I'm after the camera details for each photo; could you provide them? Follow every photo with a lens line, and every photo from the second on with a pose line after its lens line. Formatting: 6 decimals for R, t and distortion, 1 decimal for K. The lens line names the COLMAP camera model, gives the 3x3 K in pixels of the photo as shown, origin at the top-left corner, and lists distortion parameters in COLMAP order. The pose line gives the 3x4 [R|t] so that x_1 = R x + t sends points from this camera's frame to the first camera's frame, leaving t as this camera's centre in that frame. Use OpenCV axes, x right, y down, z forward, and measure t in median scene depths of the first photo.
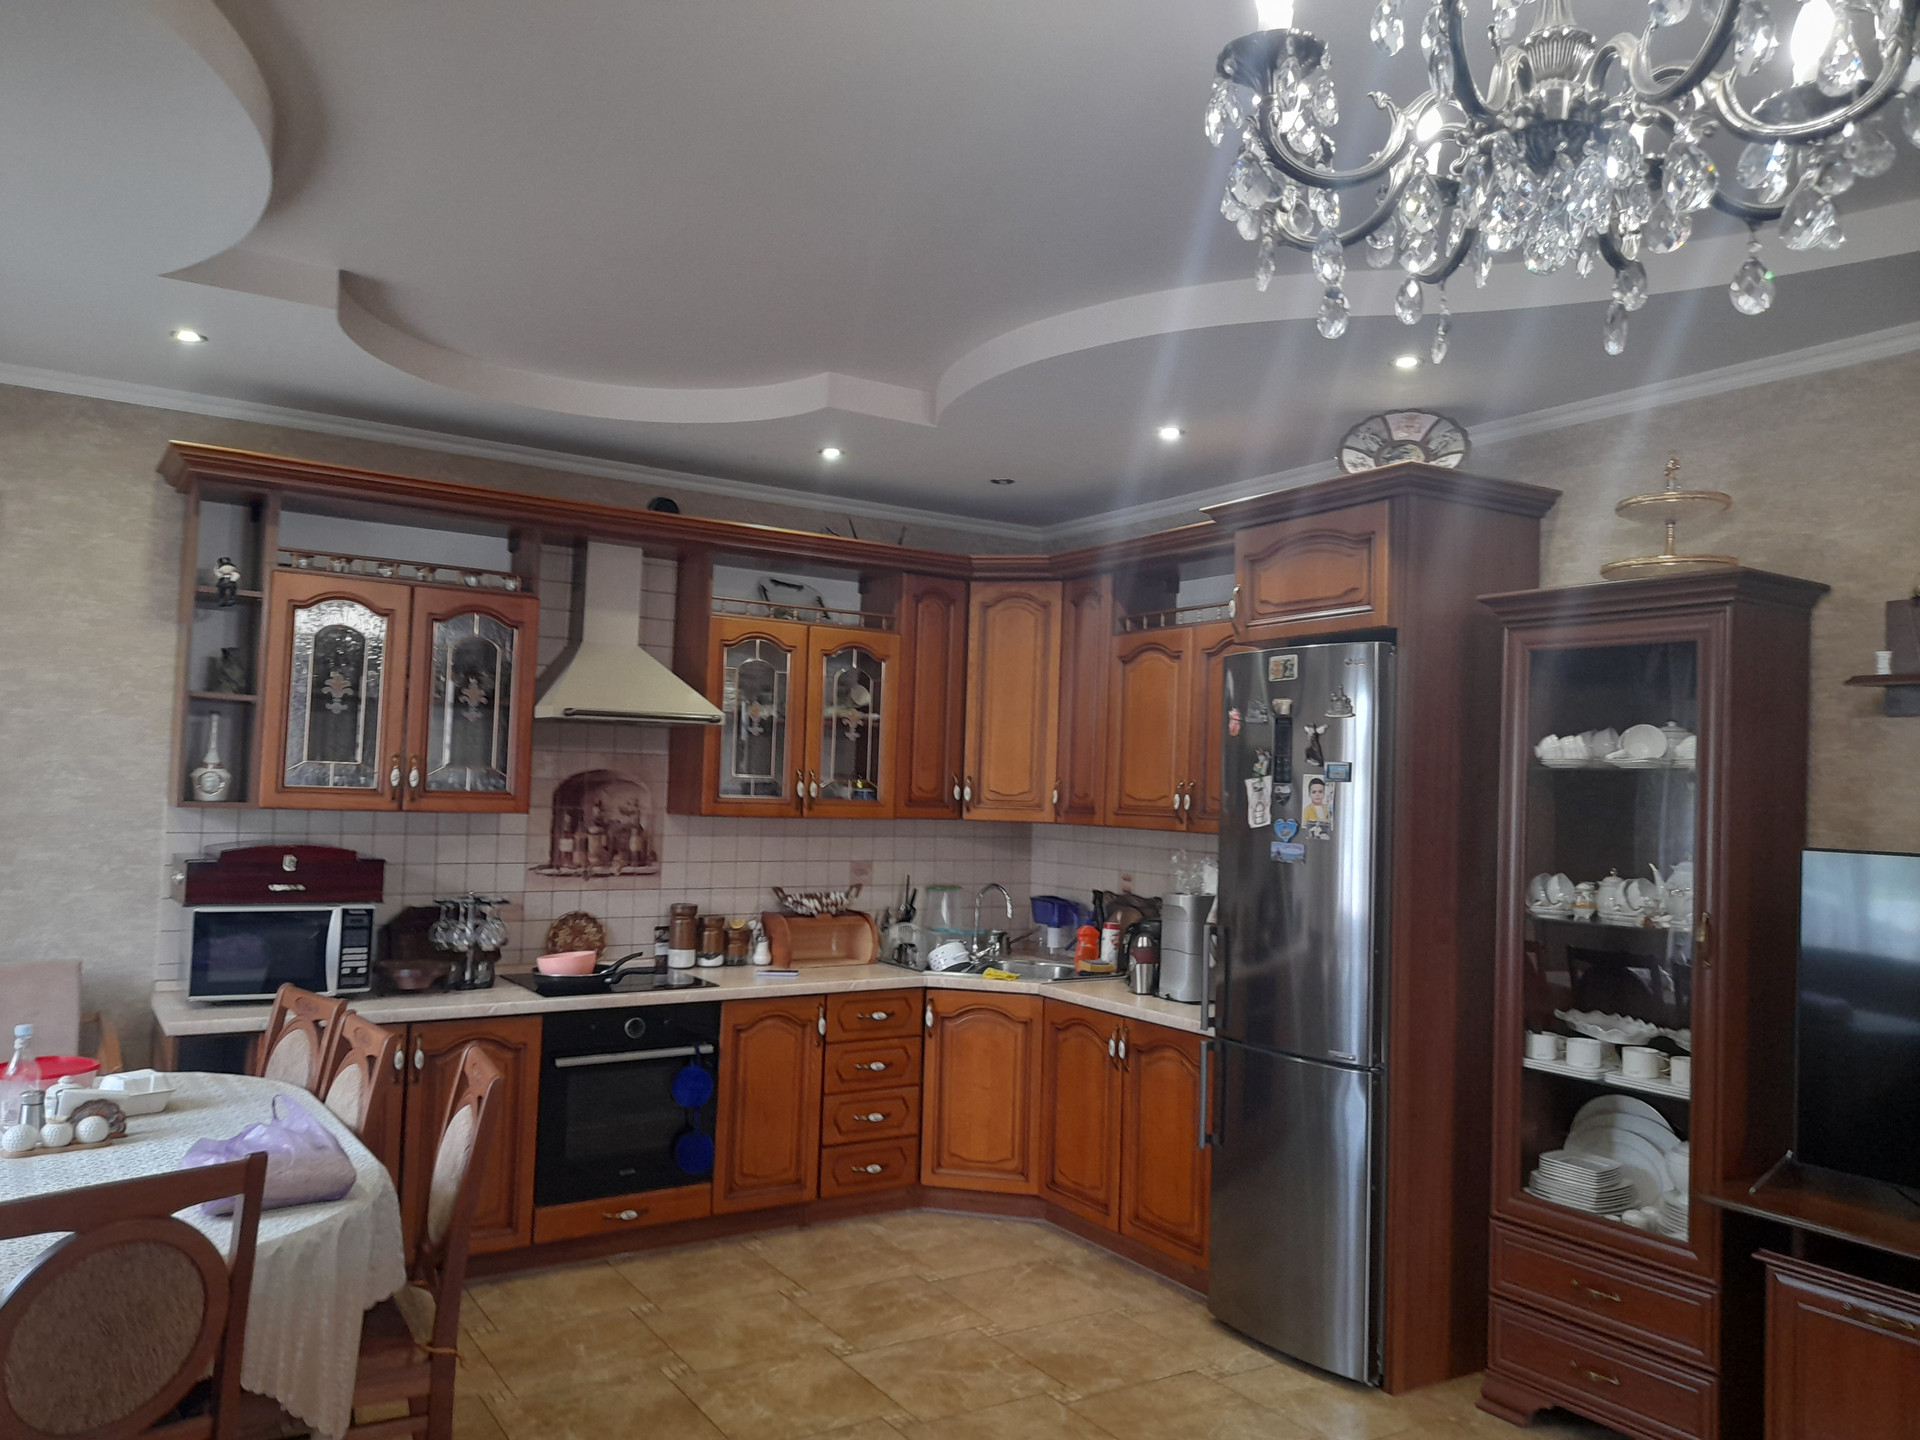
lens RADIAL K [[1388.9, 0, 938.4], [0, 1388.9, 739.2], [0, 0, 1]] dist [0.048487, -0.048703]
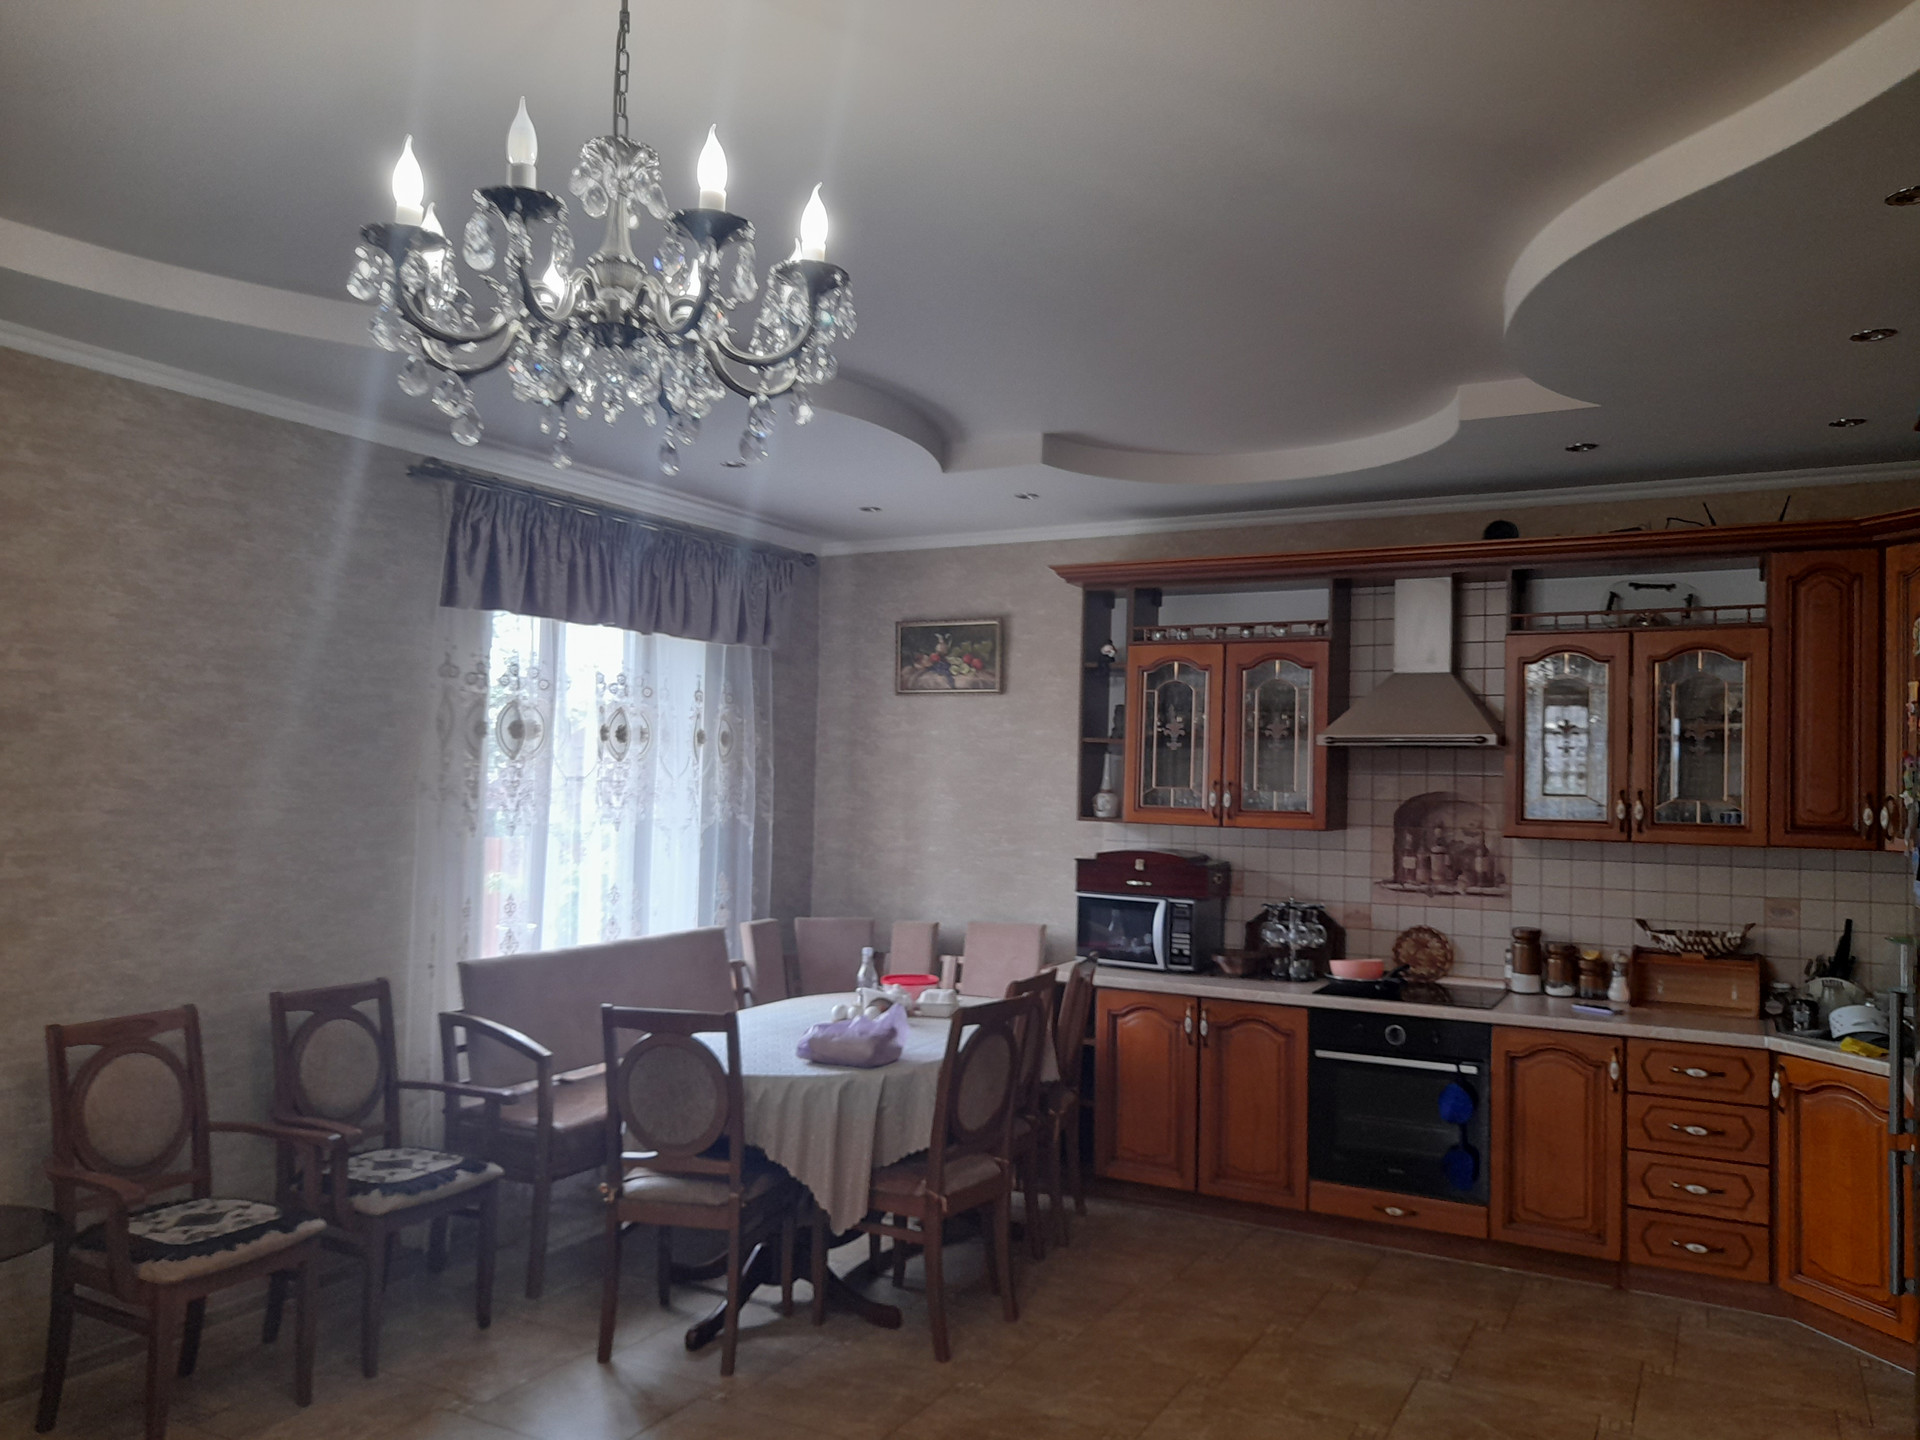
lens RADIAL K [[1388.9, 0, 938.4], [0, 1388.9, 739.2], [0, 0, 1]] dist [0.048487, -0.048703]
pose [[0.490198, -0.043483, -0.870526, 0.544602], [0.026334, 0.999038, -0.035073, 0.010288], [0.871213, -0.005731, 0.490872, 0.176053]]
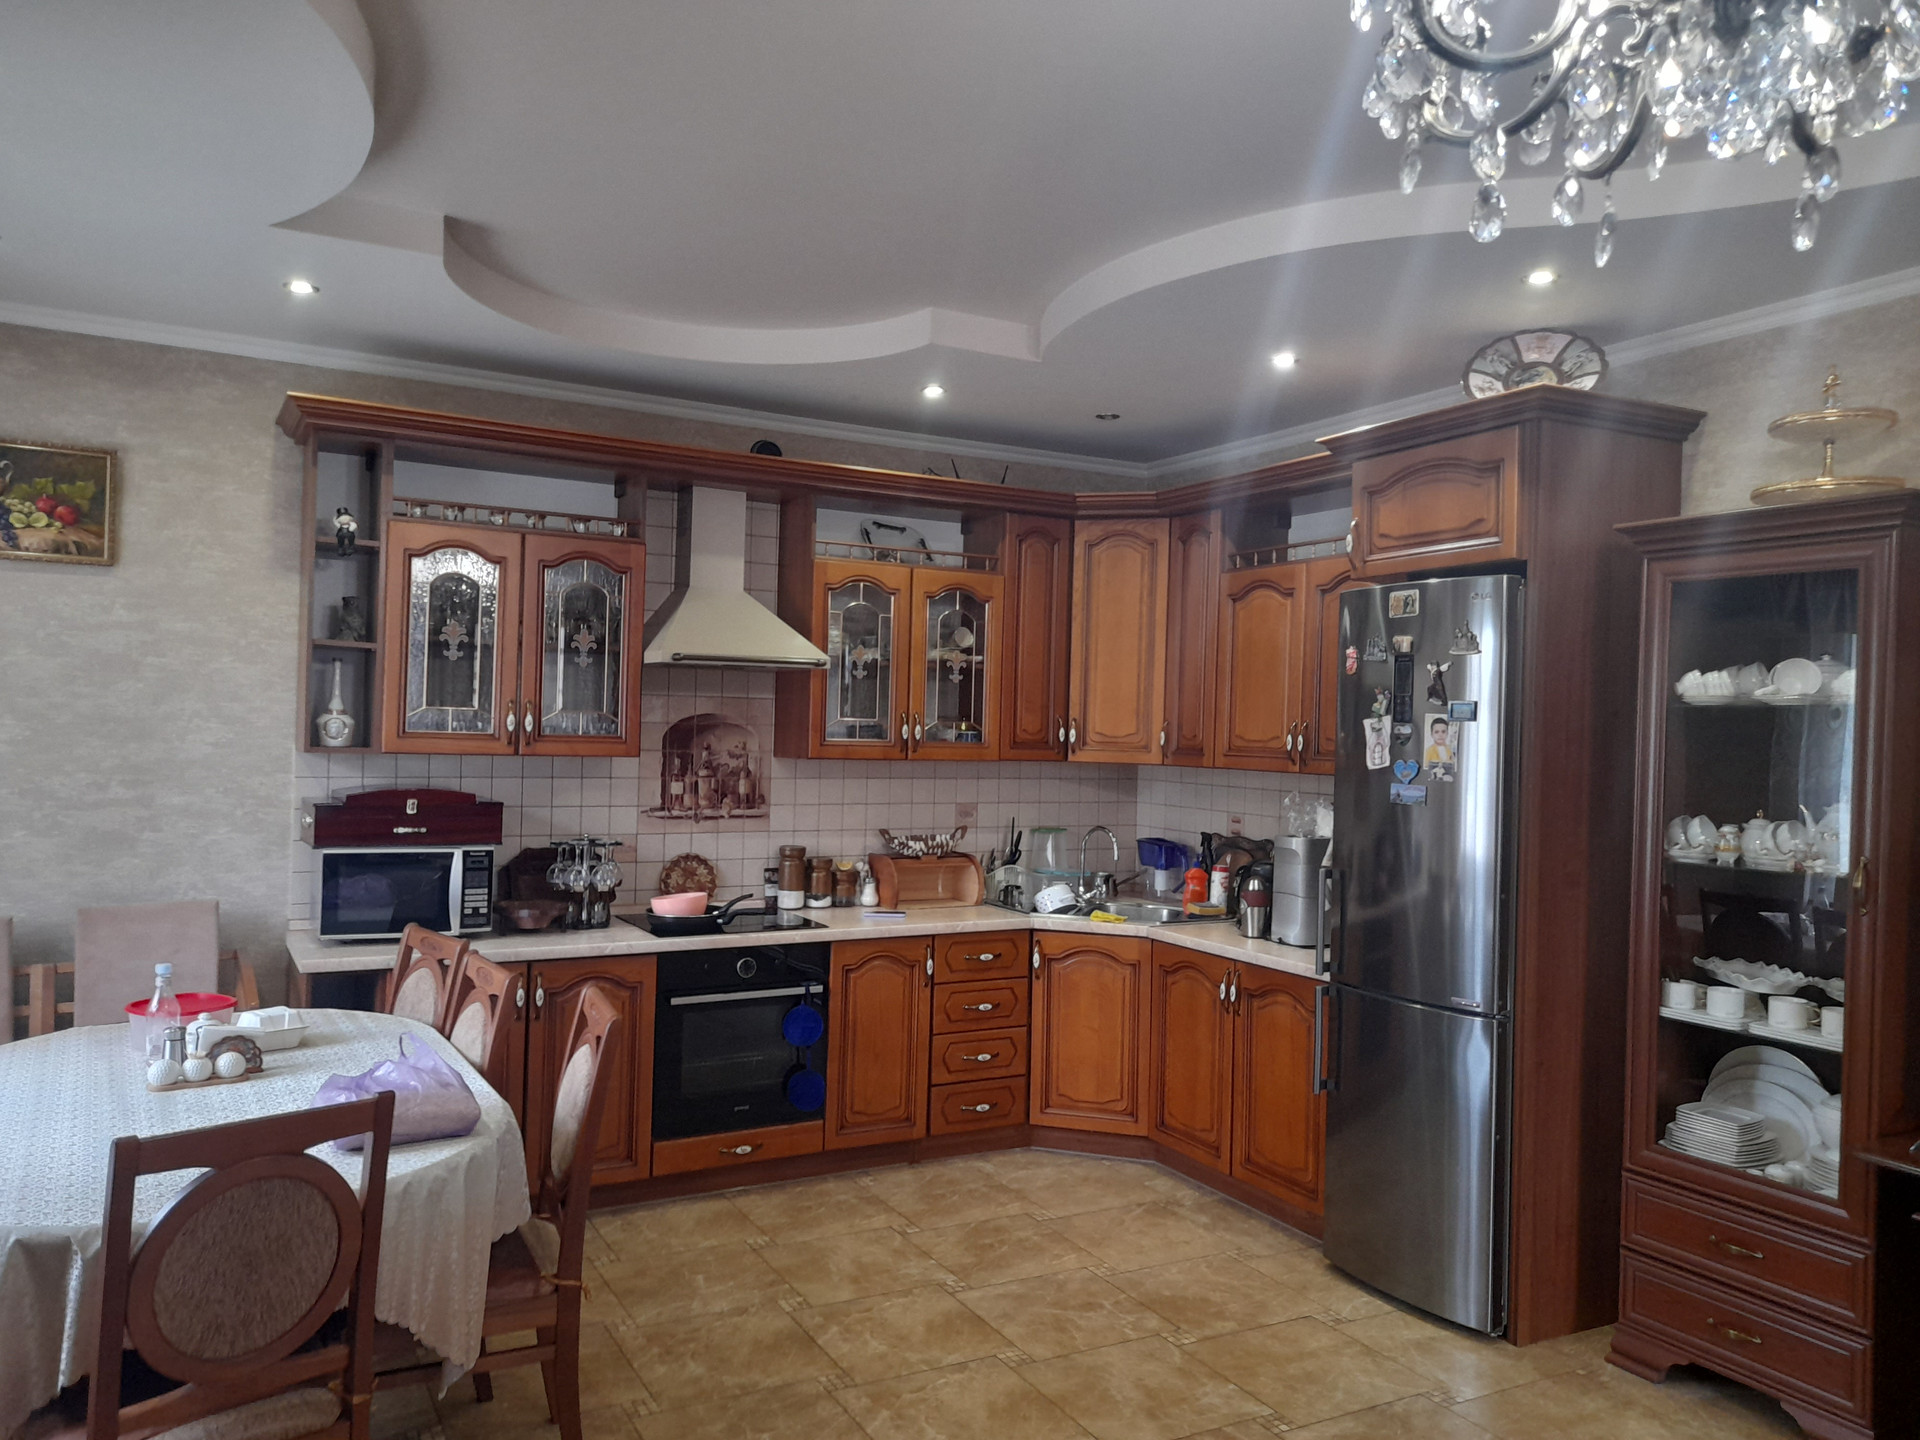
lens RADIAL K [[1374.0, 0, 943.9], [0, 1374.0, 742.7], [0, 0, 1]] dist [0.055009, -0.048653]
pose [[0.997704, -0.004956, -0.067545, -0.005855], [0.007946, 0.998997, 0.044072, 0.000278], [0.067258, -0.044507, 0.996742, 0.017496]]
